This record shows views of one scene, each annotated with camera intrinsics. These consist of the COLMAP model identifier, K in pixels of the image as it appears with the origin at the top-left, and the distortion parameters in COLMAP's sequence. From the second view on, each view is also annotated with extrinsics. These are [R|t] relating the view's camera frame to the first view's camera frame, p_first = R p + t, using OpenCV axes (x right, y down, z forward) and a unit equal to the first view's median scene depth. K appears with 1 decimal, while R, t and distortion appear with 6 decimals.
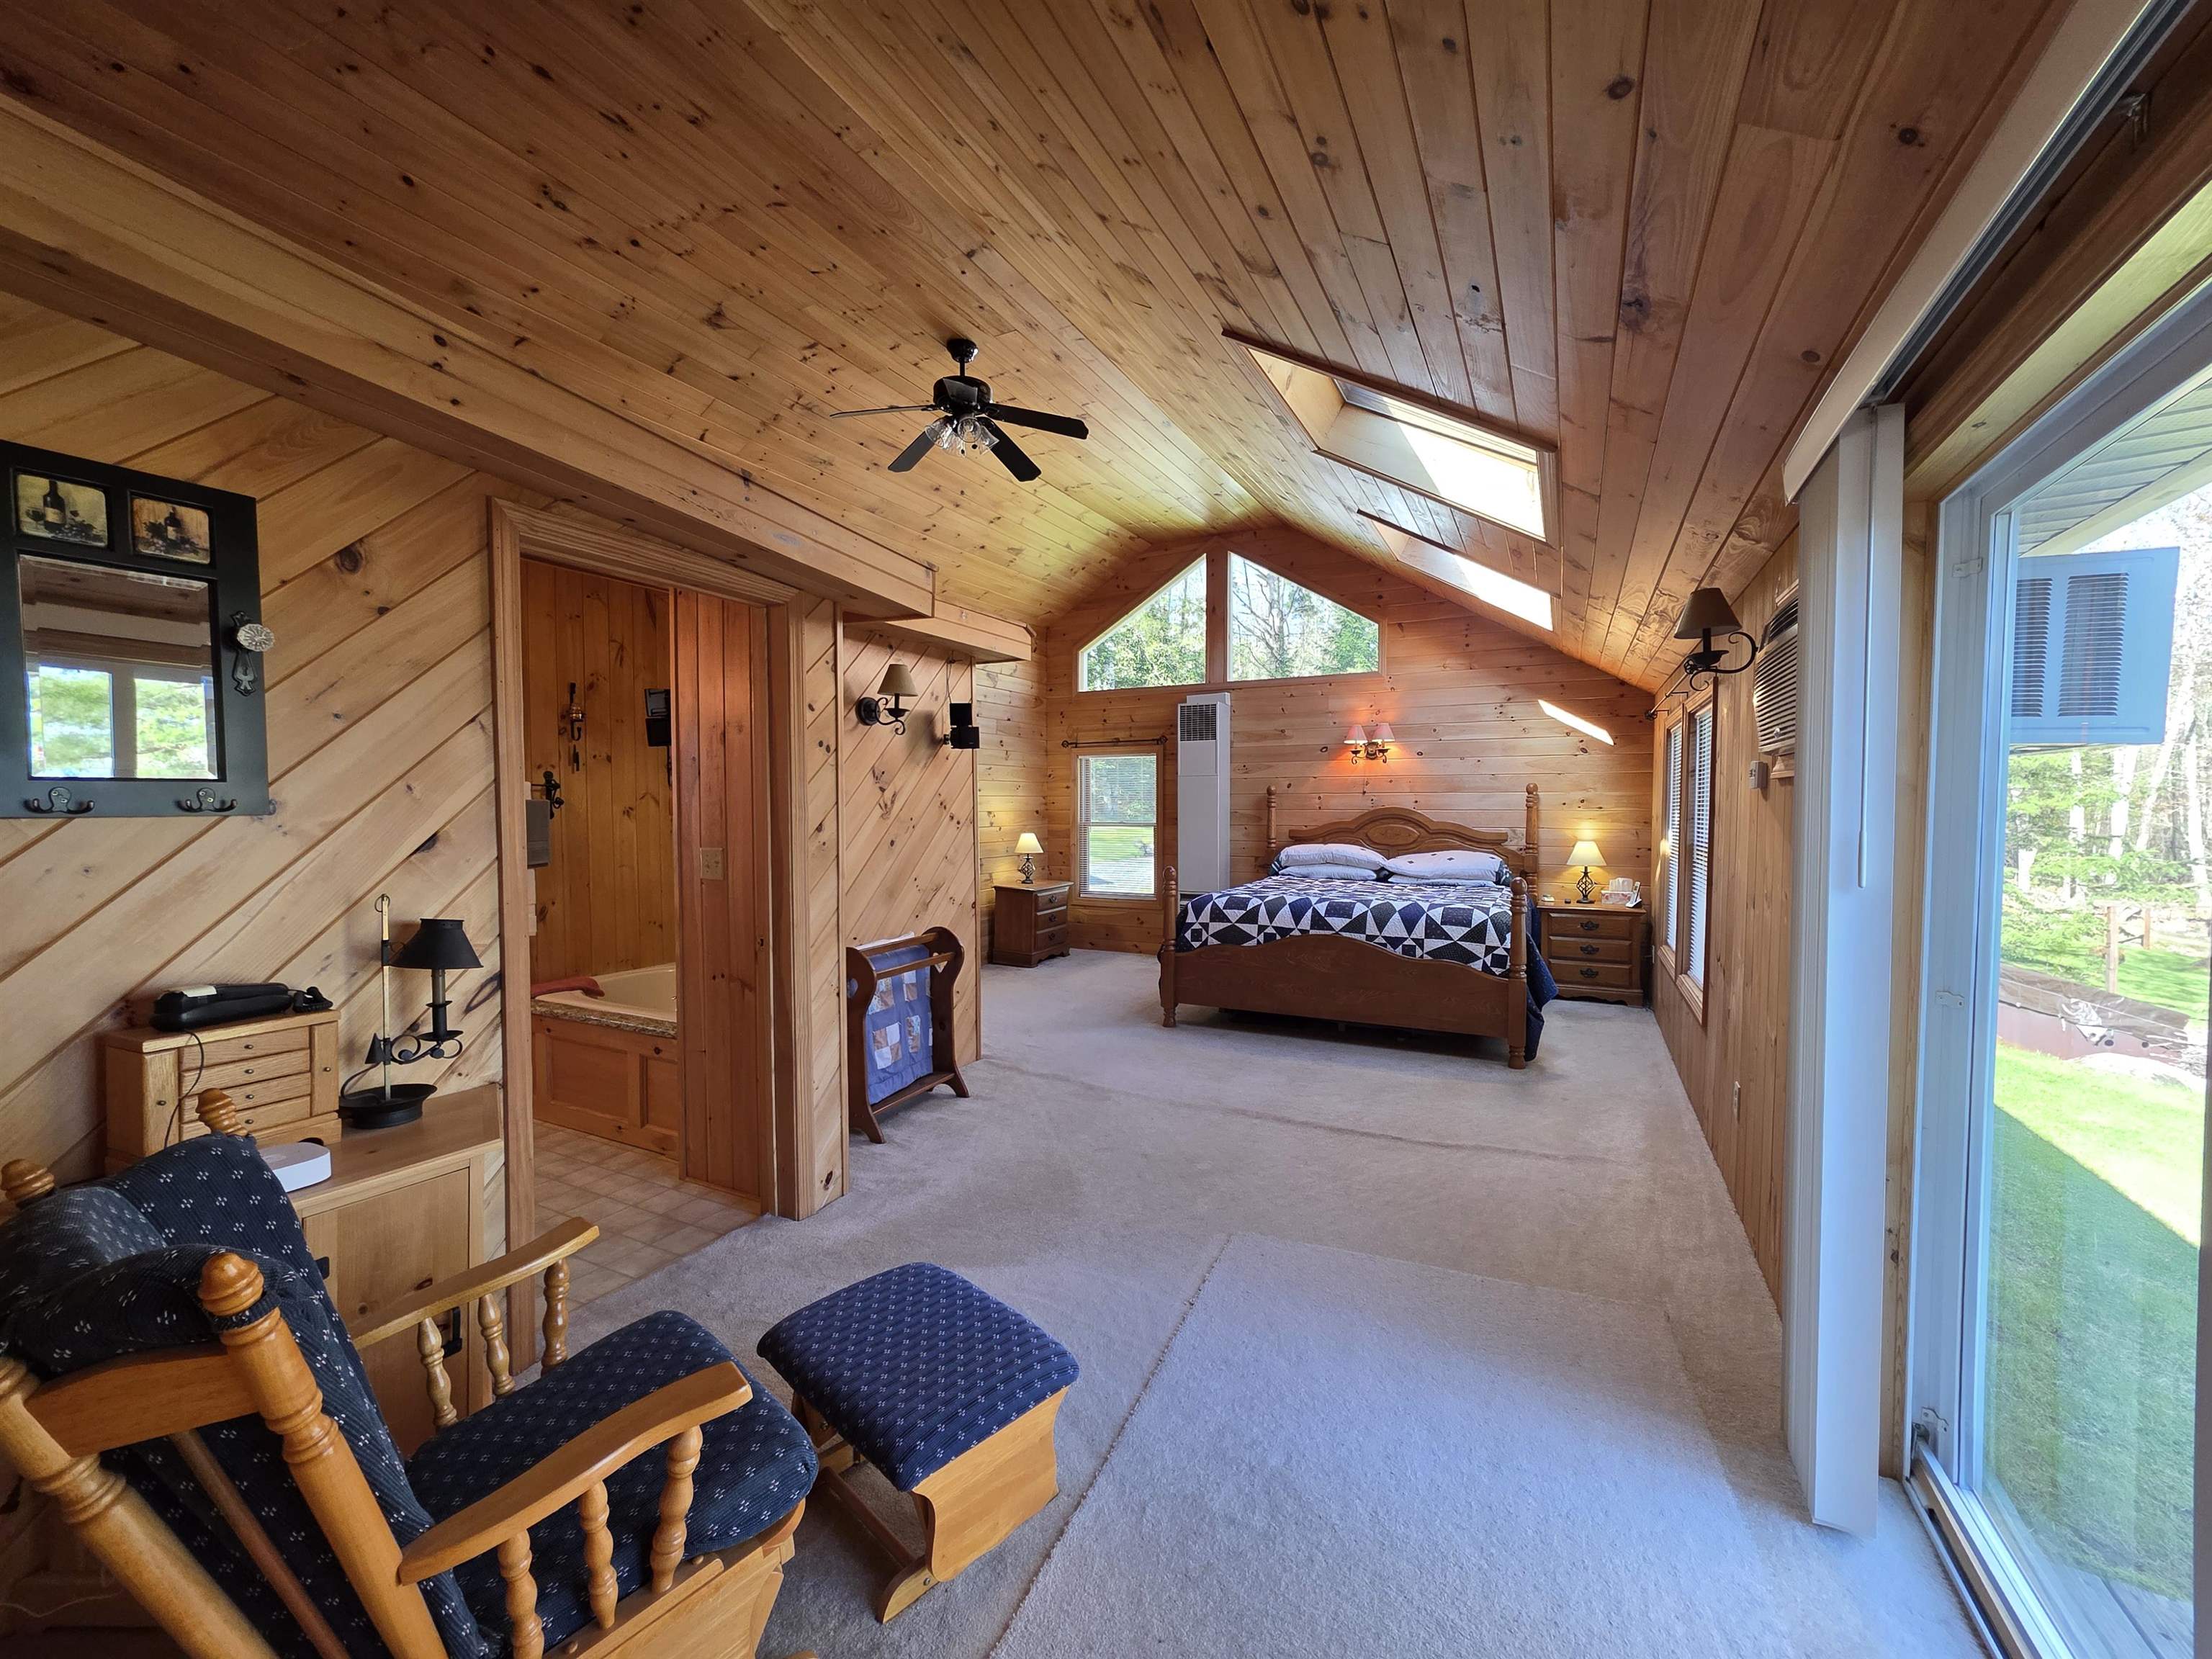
lens RADIAL K [[879.6, 0, 1122.5], [0, 879.6, 834.0], [0, 0, 1]] dist [0.000108, -0.000303]
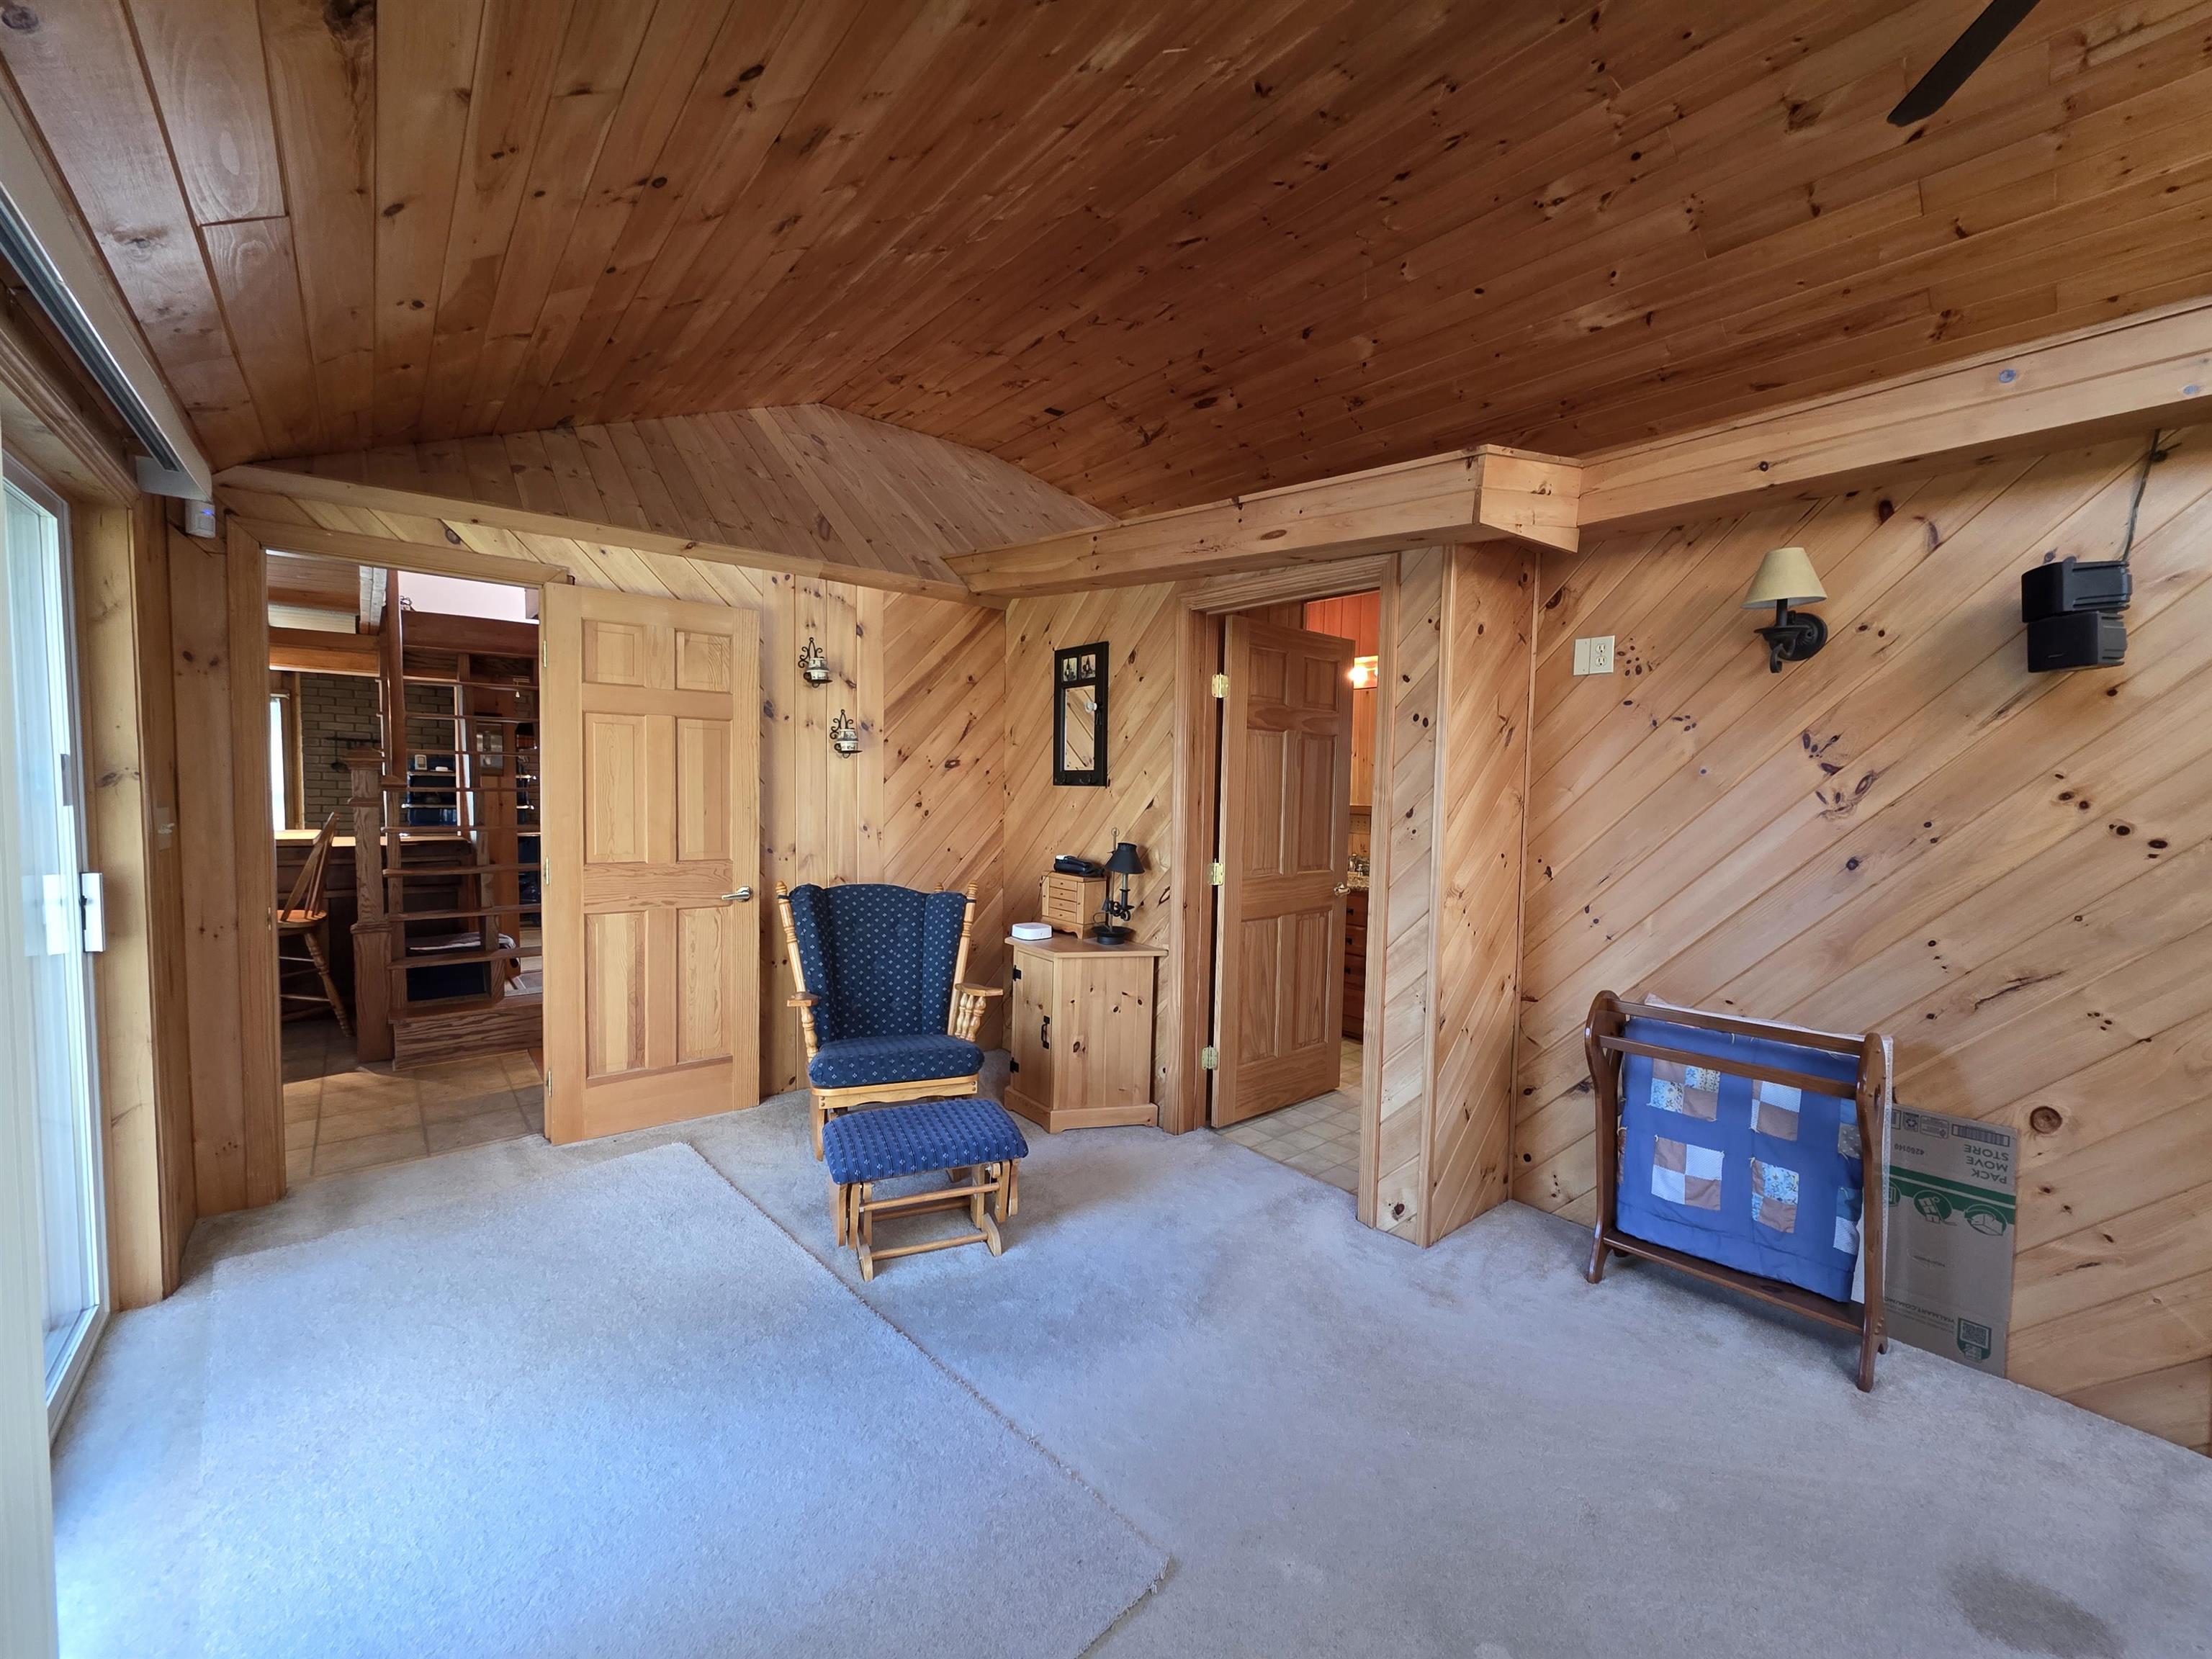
lens RADIAL K [[879.6, 0, 1115.7], [0, 879.6, 831.4], [0, 0, 1]] dist [0.000108, -0.000303]
pose [[-0.386637, 0.046724, -0.921048, 0.746845], [-0.048094, 0.996335, 0.070732, -0.047737], [0.920977, 0.071644, -0.382973, 1.363161]]
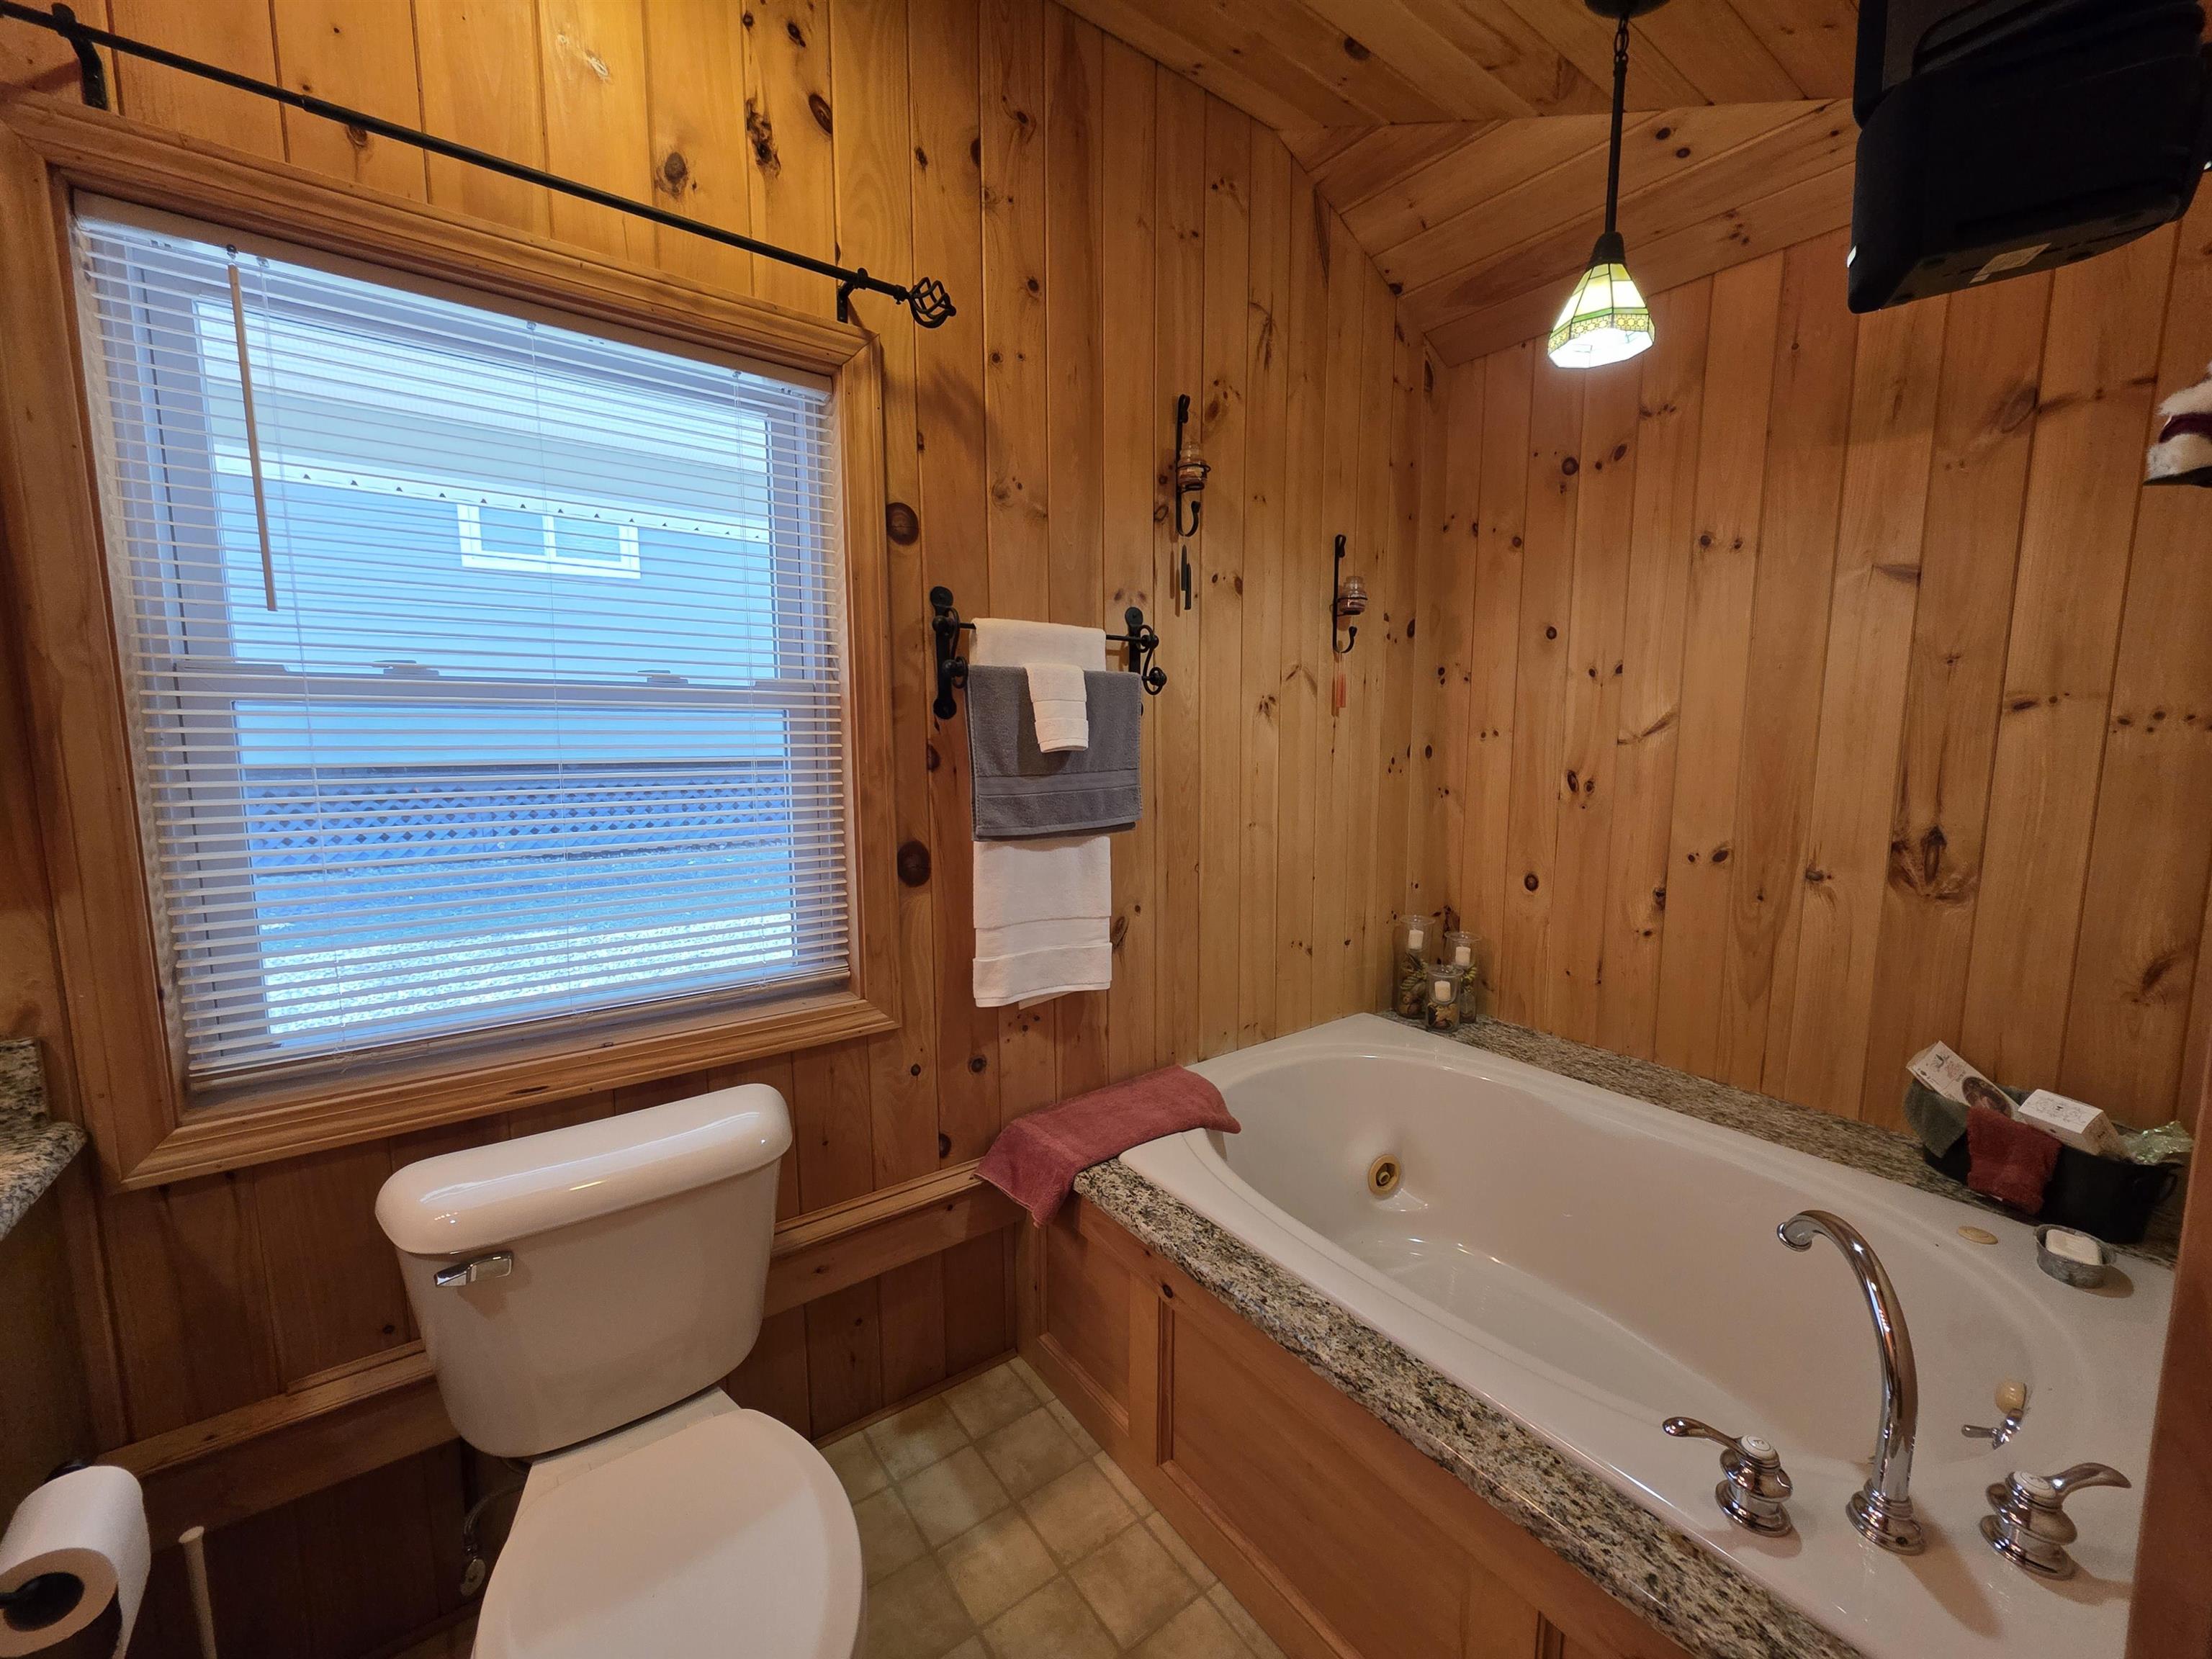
lens RADIAL K [[879.6, 0, 1117.8], [0, 879.6, 831.6], [0, 0, 1]] dist [0.000108, -0.000303]
pose [[0.886844, 0.050813, -0.459267, -0.426486], [-0.010553, 0.995903, 0.089807, -0.000301], [0.461948, -0.074798, 0.883747, 0.567280]]
